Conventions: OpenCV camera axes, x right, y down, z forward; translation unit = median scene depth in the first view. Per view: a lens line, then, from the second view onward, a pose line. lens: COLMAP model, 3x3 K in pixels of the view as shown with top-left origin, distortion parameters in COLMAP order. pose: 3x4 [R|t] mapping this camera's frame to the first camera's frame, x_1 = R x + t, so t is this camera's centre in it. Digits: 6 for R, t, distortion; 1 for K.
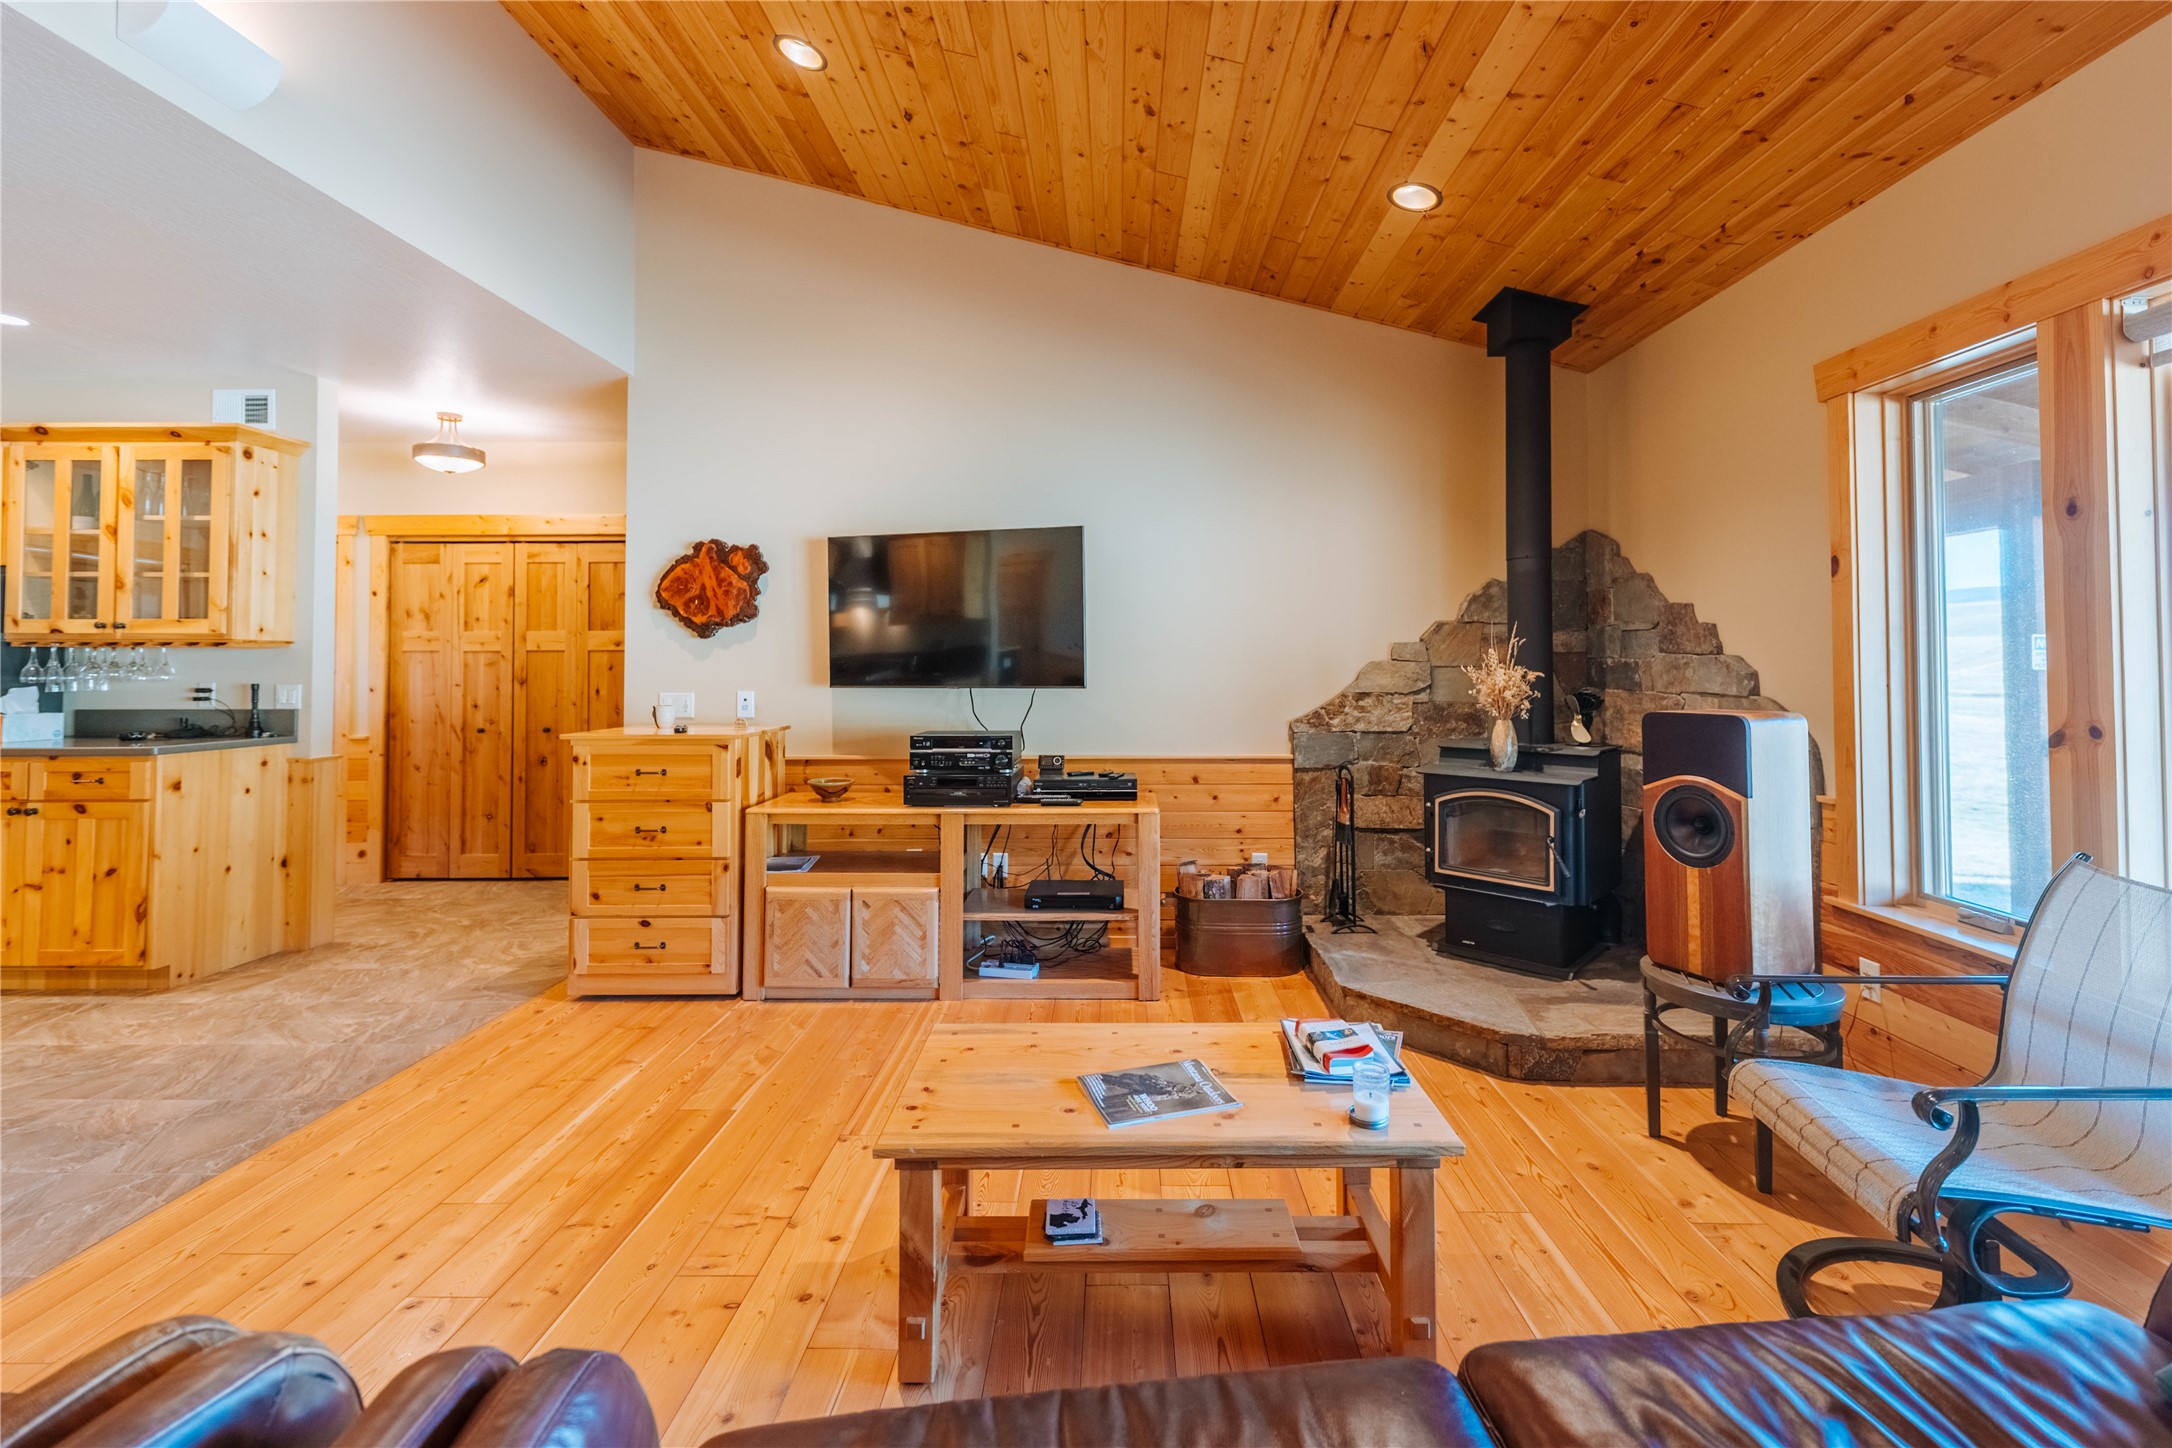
lens RADIAL K [[905.4, 0, 1125.7], [0, 905.4, 648.2], [0, 0, 1]] dist [0.002126, -0.000203]
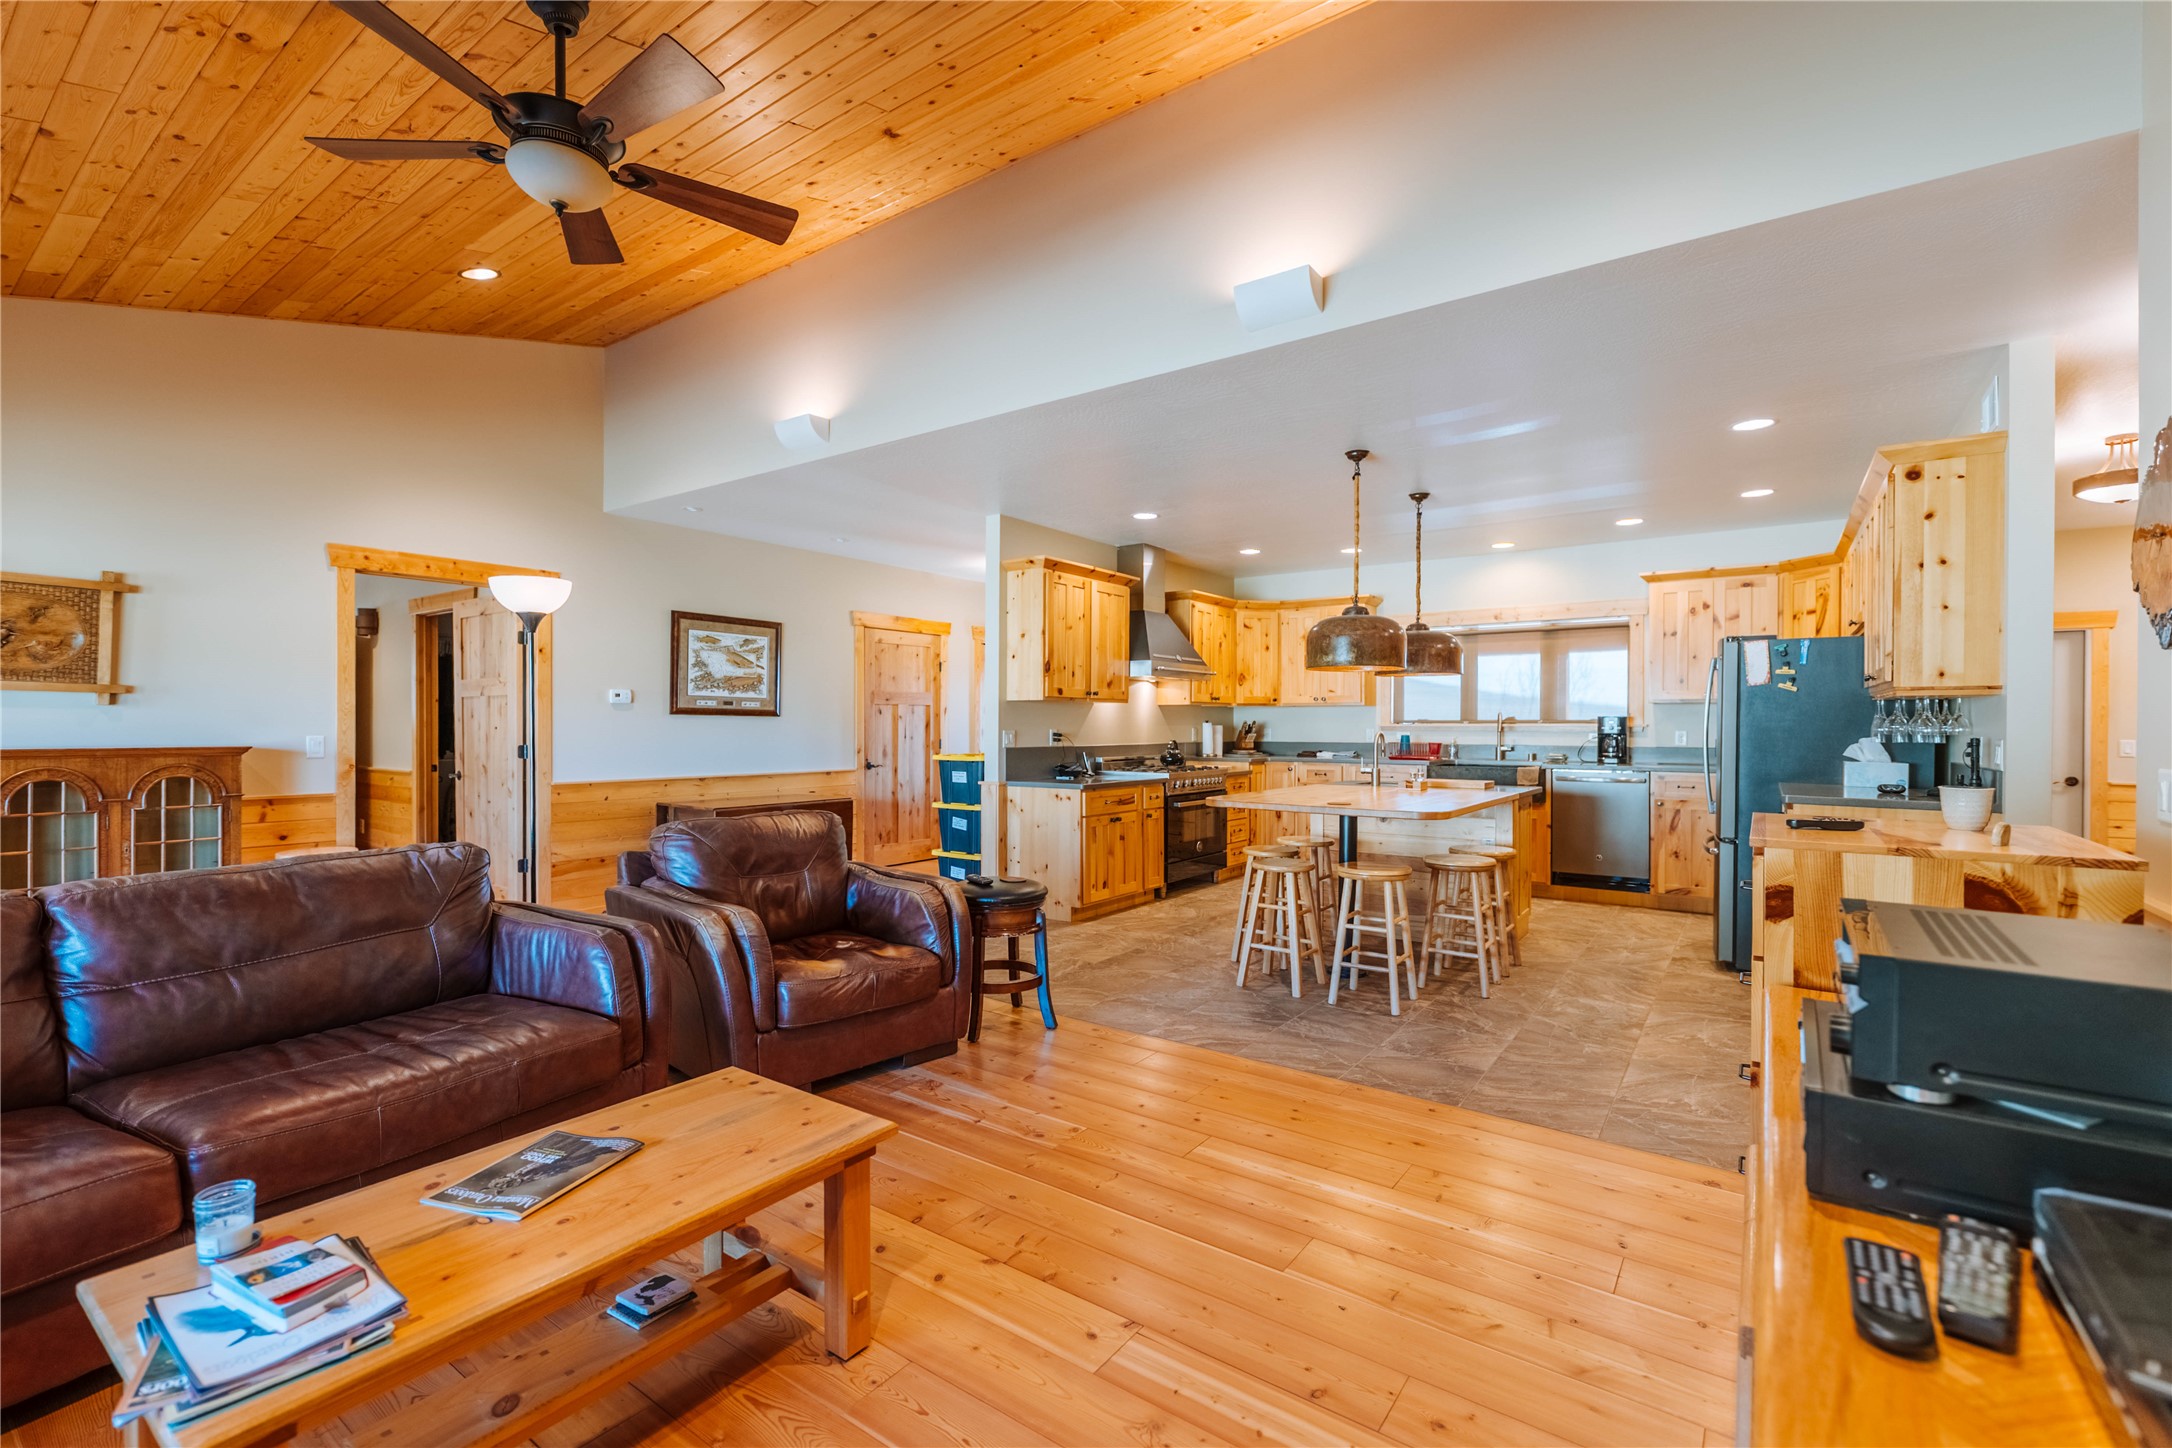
lens RADIAL K [[874.1, 0, 1075.1], [0, 874.1, 717.8], [0, 0, 1]] dist [0.010824, -0.003361]
pose [[-0.560192, -0.003200, -0.828357, 0.226785], [0.014680, 0.999797, -0.013790, 0.025092], [0.828233, -0.019886, -0.560031, 0.946660]]
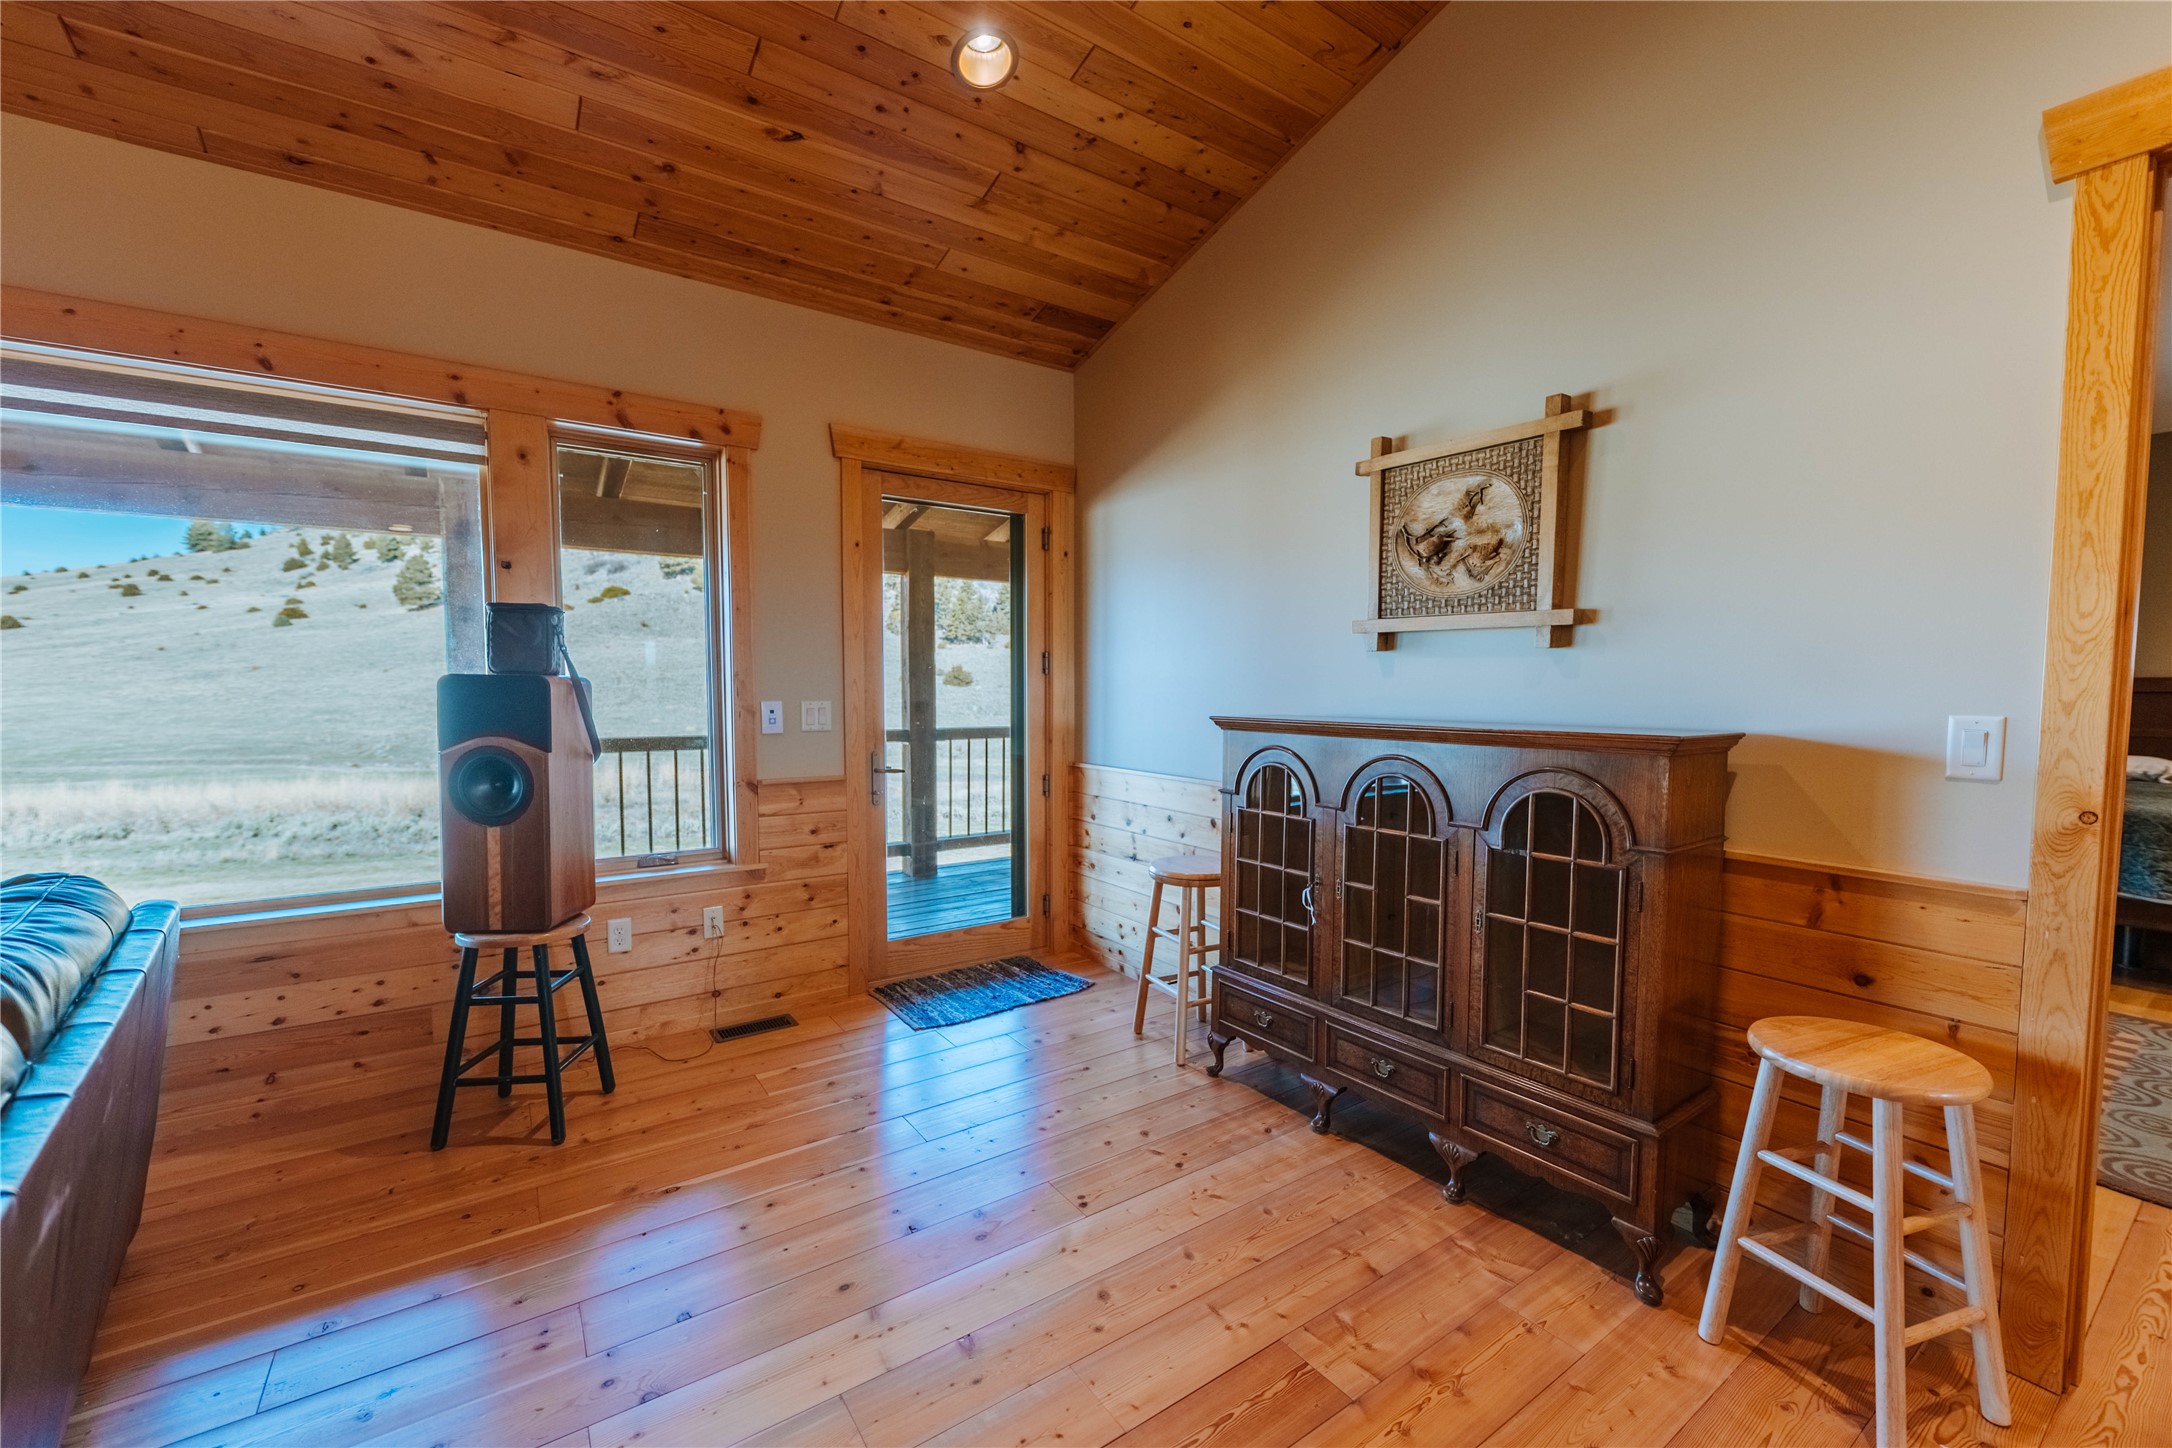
lens RADIAL K [[874.1, 0, 1079.3], [0, 874.1, 741.0], [0, 0, 1]] dist [0.010824, -0.003361]
pose [[-0.565164, -0.050426, 0.823436, -0.332859], [-0.014793, 0.998589, 0.050999, 0.014567], [-0.824846, 0.016642, -0.565112, -0.074015]]
